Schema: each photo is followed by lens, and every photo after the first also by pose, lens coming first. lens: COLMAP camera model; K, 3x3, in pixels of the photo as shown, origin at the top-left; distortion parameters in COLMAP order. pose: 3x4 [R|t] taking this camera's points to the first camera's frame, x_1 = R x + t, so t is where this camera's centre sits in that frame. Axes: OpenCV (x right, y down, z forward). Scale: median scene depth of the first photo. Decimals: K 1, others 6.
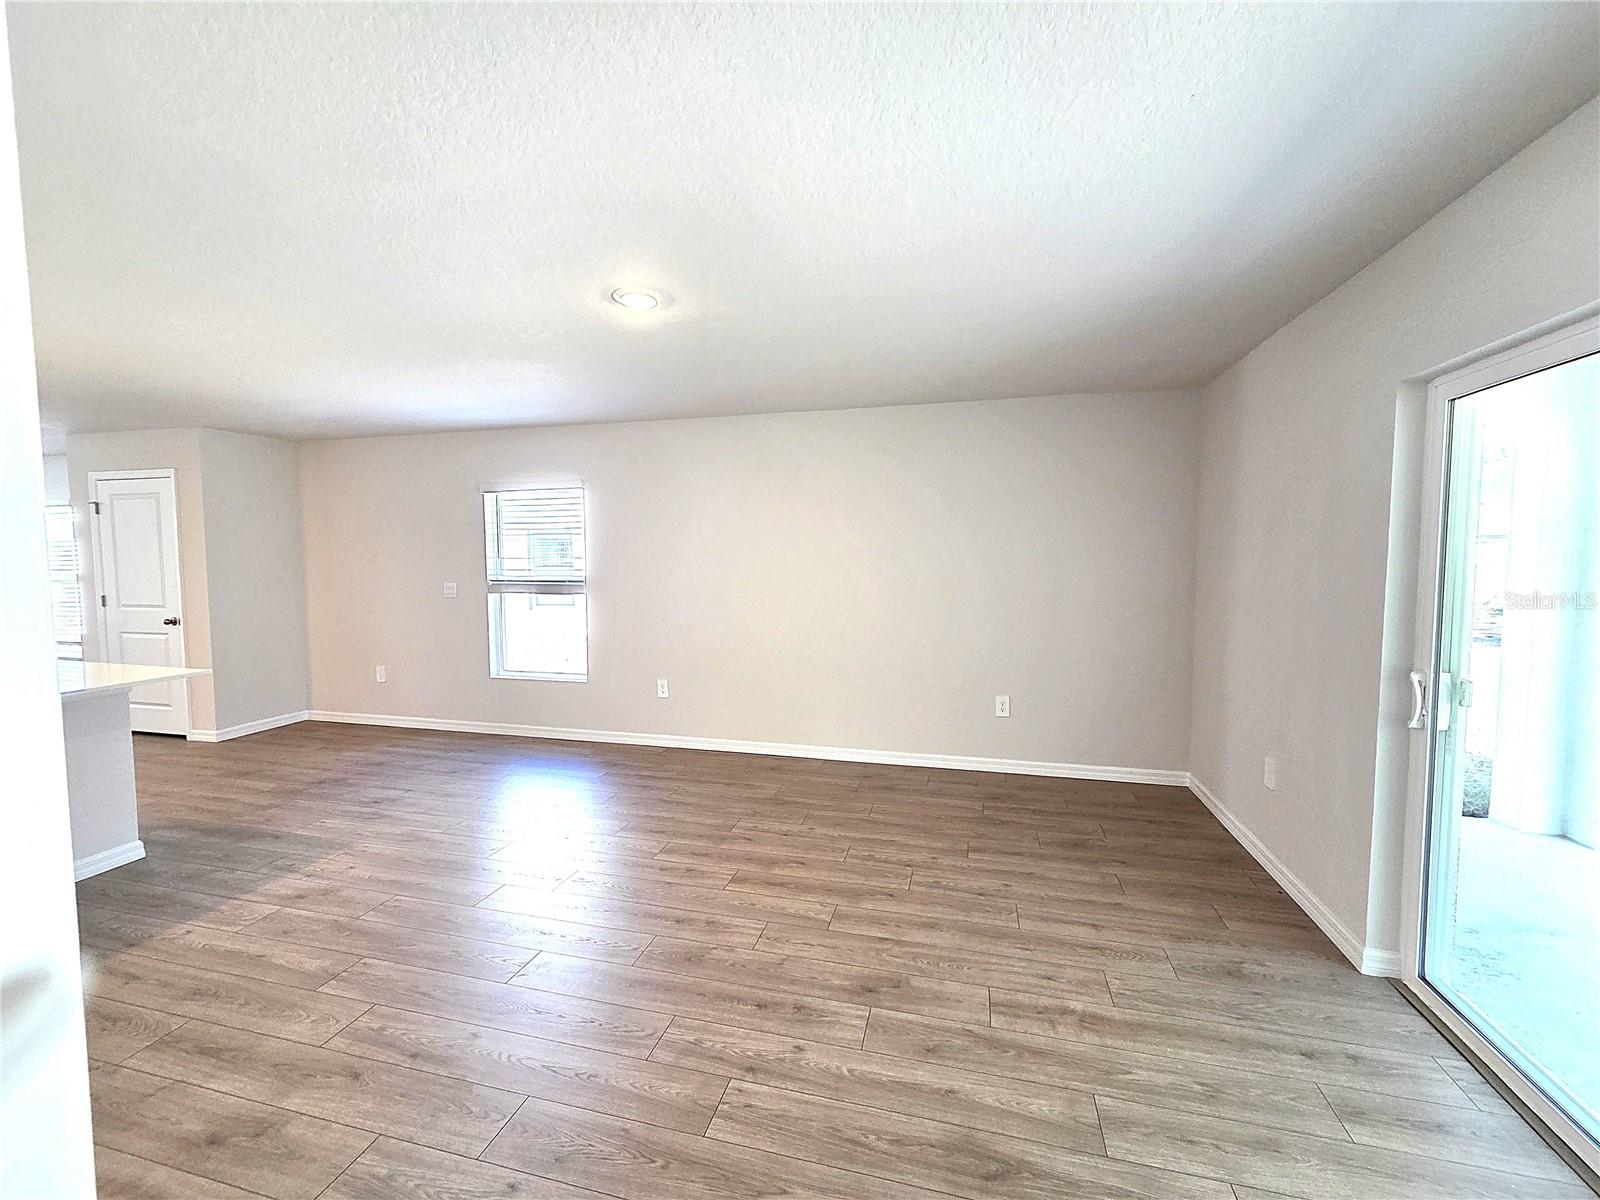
lens RADIAL K [[643.3, 0, 806.7], [0, 643.3, 596.9], [0, 0, 1]] dist [0.001881, -0.000336]
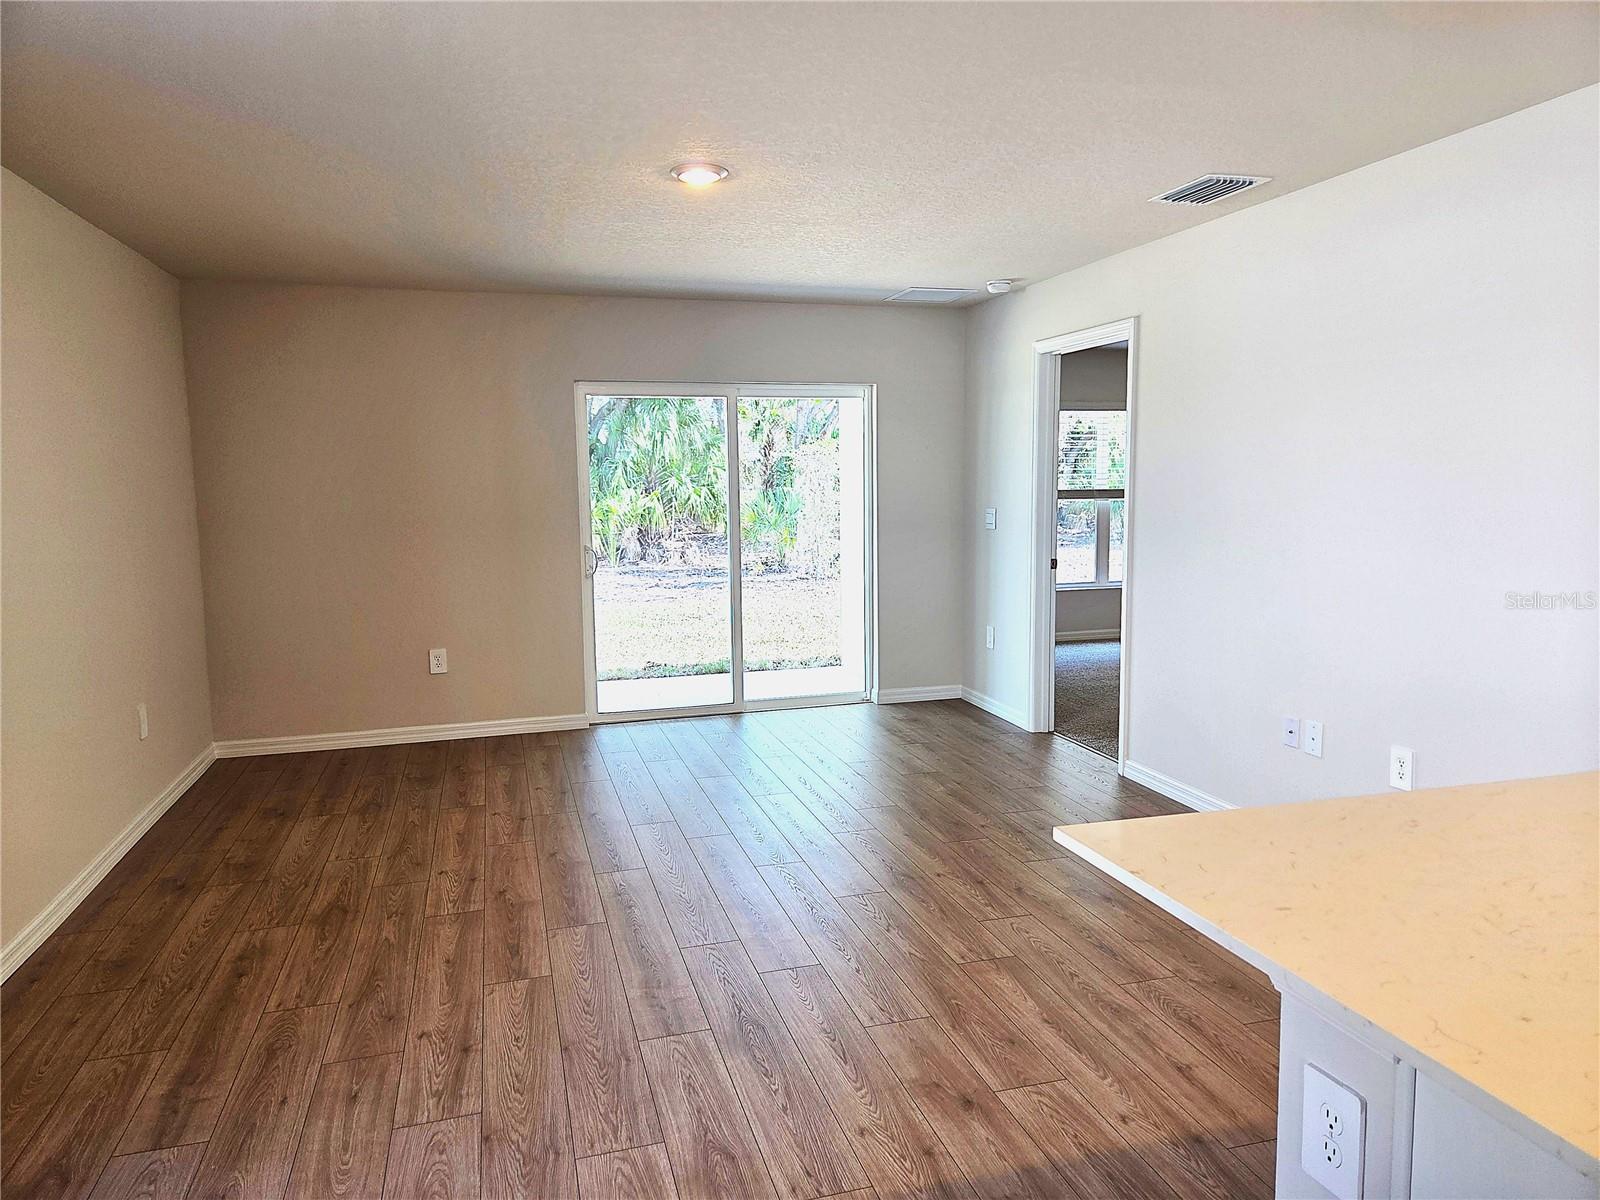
lens RADIAL K [[1077.6, 0, 800.9], [0, 1077.6, 597.0], [0, 0, 1]] dist [0.030594, -0.017281]
pose [[-0.499405, -0.089208, 0.861764, -1.274797], [0.068276, 0.987539, 0.141795, -0.076770], [-0.863674, 0.129651, -0.487091, 1.315470]]
